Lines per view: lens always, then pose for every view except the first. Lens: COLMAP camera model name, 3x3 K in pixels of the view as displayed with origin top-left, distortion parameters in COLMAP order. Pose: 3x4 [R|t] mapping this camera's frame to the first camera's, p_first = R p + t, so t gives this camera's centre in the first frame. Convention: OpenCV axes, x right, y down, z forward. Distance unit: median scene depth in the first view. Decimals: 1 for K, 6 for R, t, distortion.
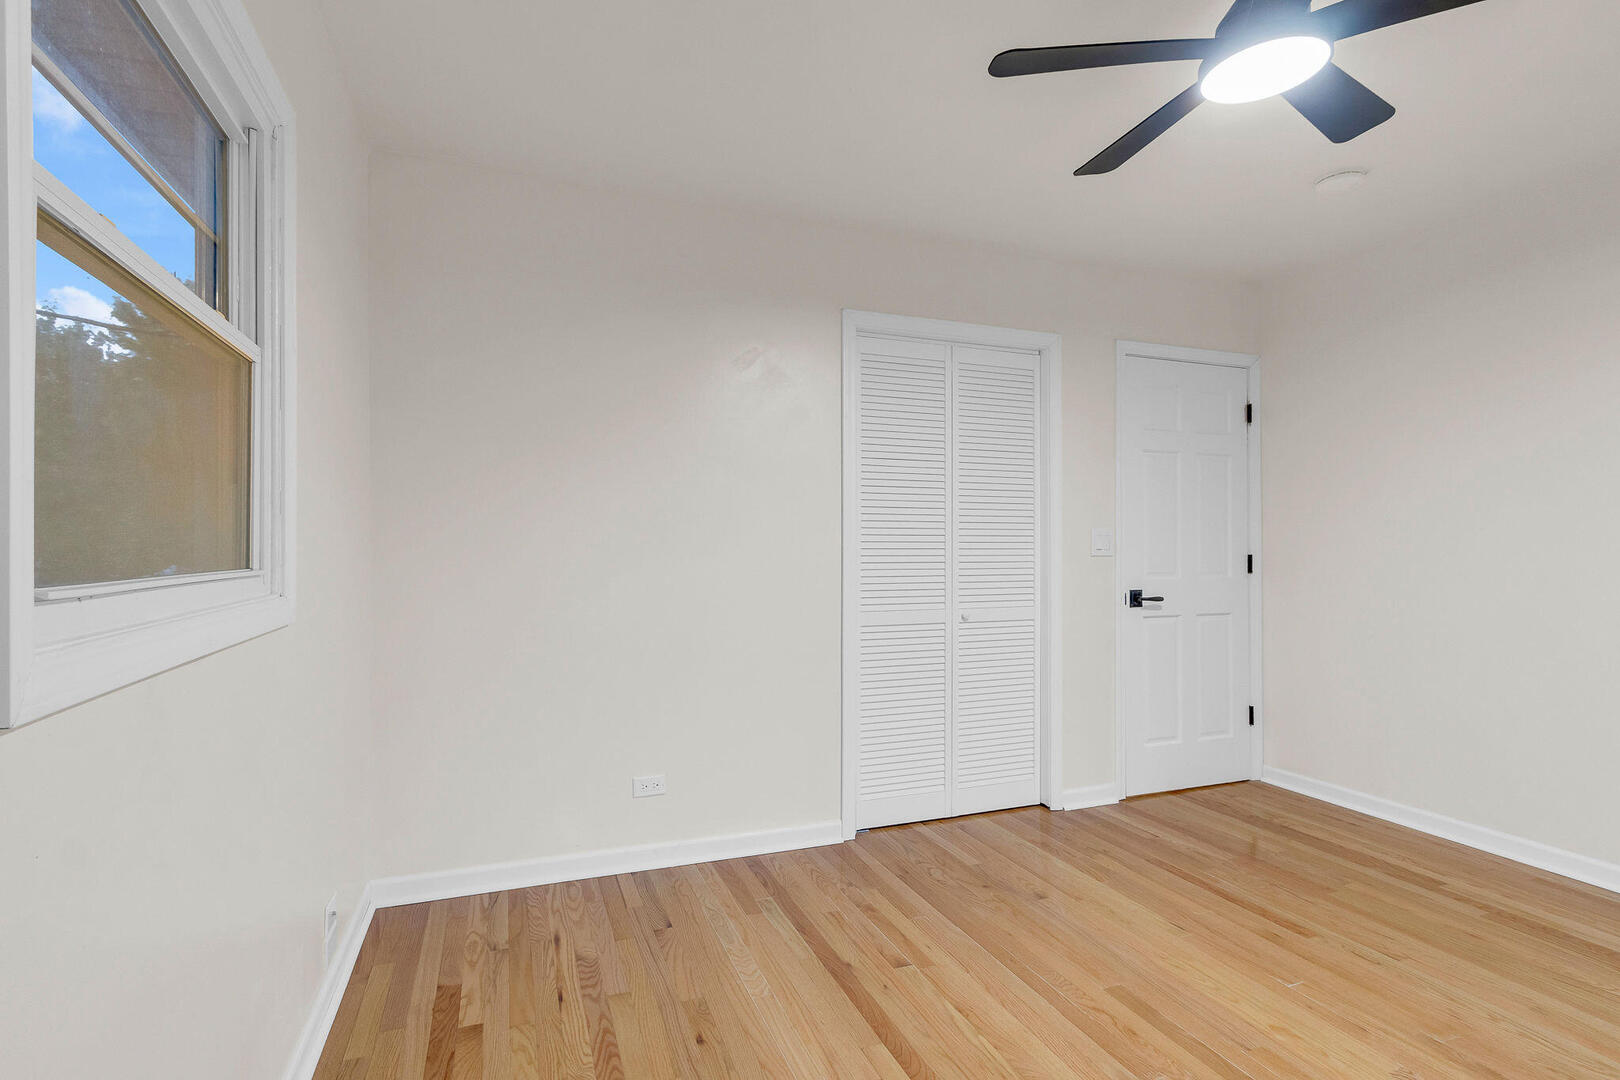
lens RADIAL K [[780.7, 0, 816.6], [0, 780.7, 536.5], [0, 0, 1]] dist [0.002099, -0.000077]
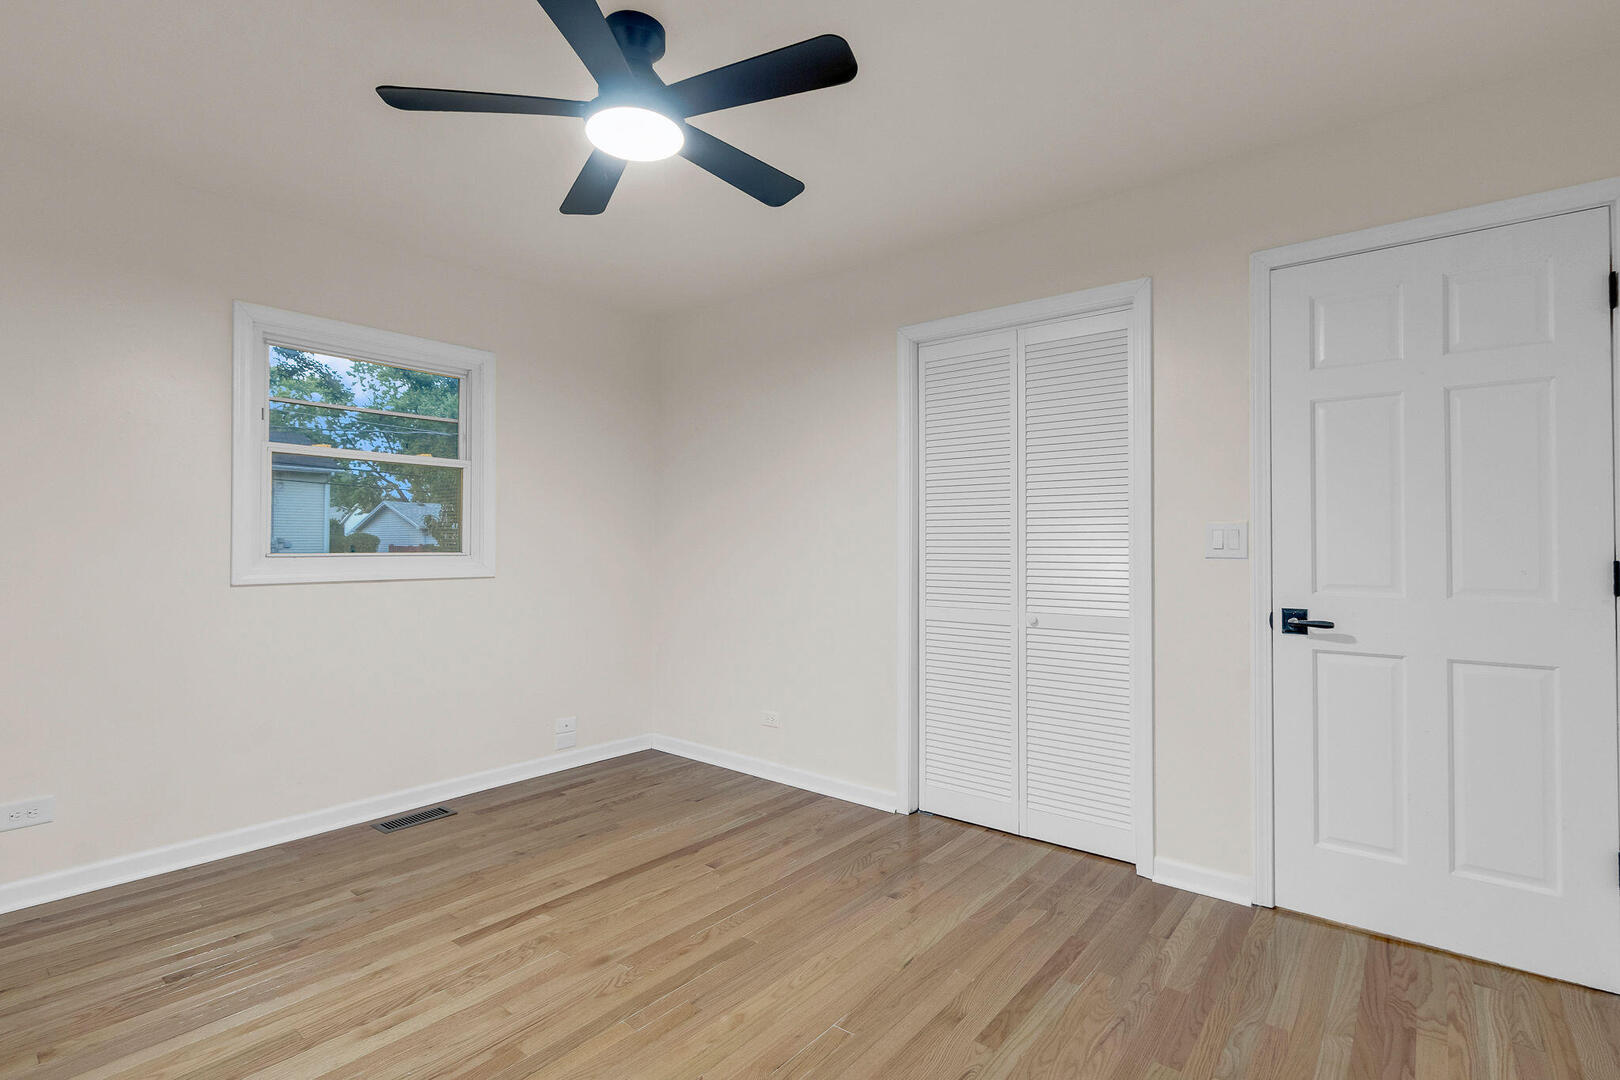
lens RADIAL K [[780.7, 0, 815.8], [0, 780.7, 534.0], [0, 0, 1]] dist [0.002099, -0.000077]
pose [[0.499584, -0.010858, -0.866197, 1.020455], [0.011352, 0.999918, -0.005987, 0.002693], [0.866191, -0.006842, 0.499666, 0.384511]]
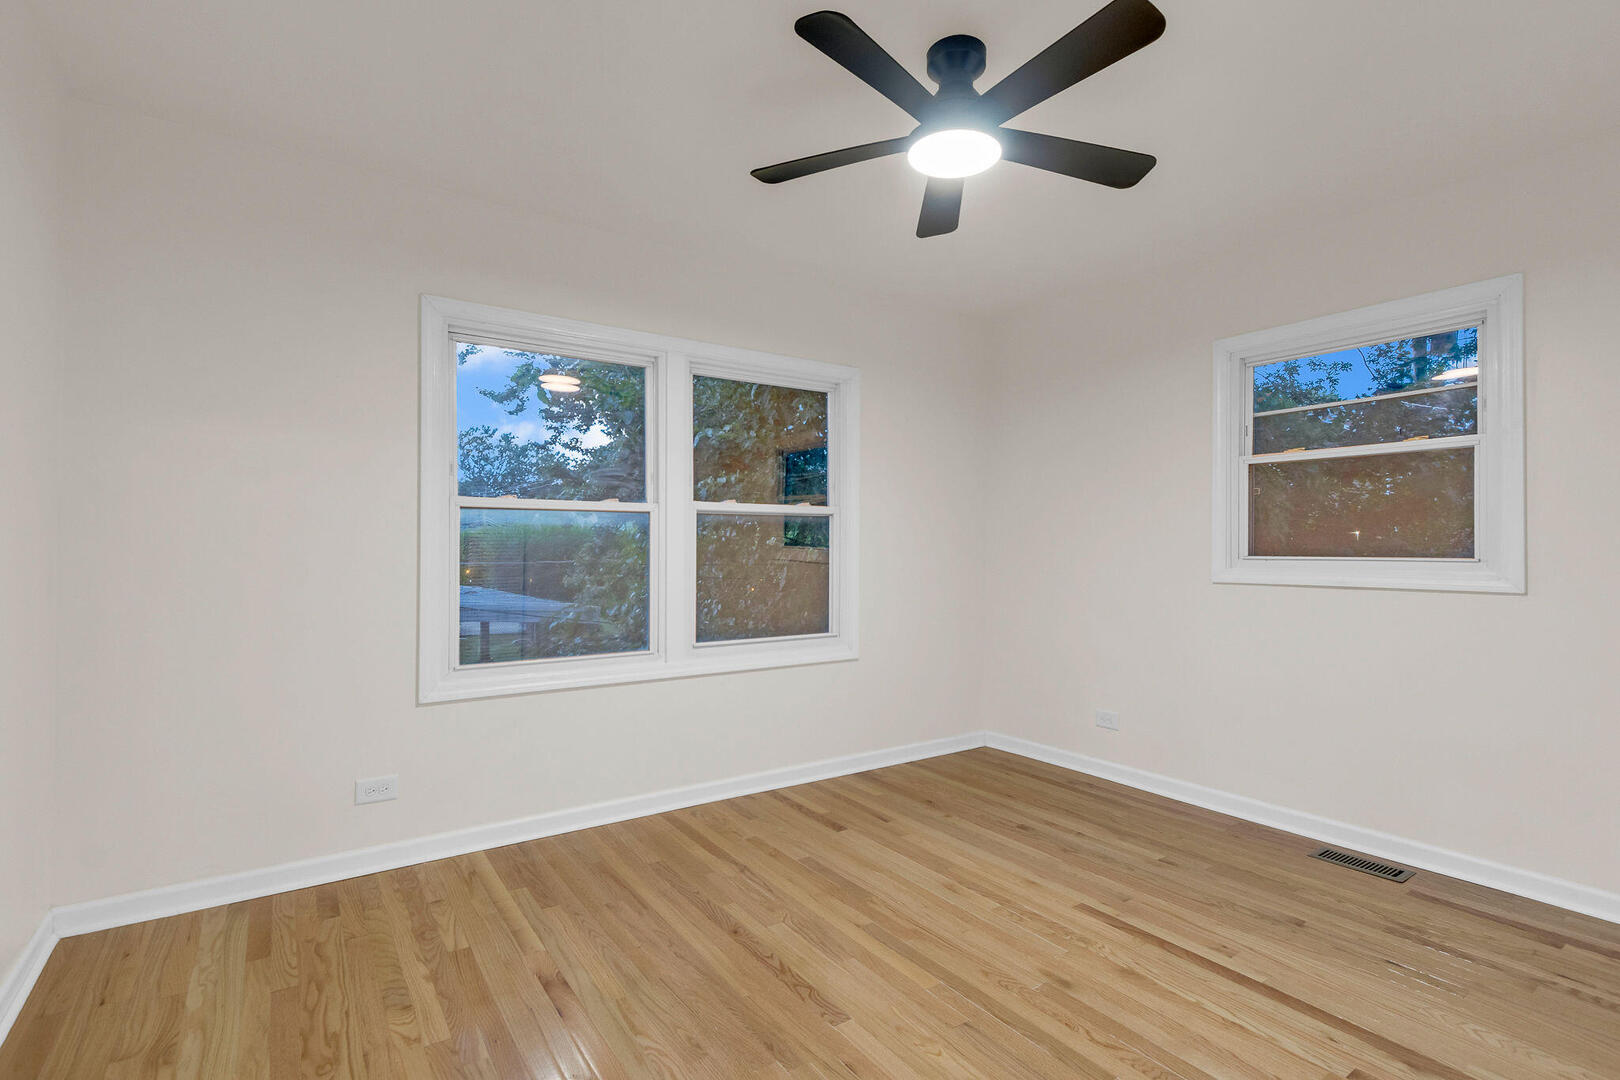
lens RADIAL K [[780.7, 0, 811.4], [0, 780.7, 545.2], [0, 0, 1]] dist [0.002099, -0.000077]
pose [[-0.974334, -0.004402, -0.225063, 0.633965], [-0.000443, 0.999844, -0.017637, 0.019639], [0.225105, -0.017085, -0.974185, 1.268370]]
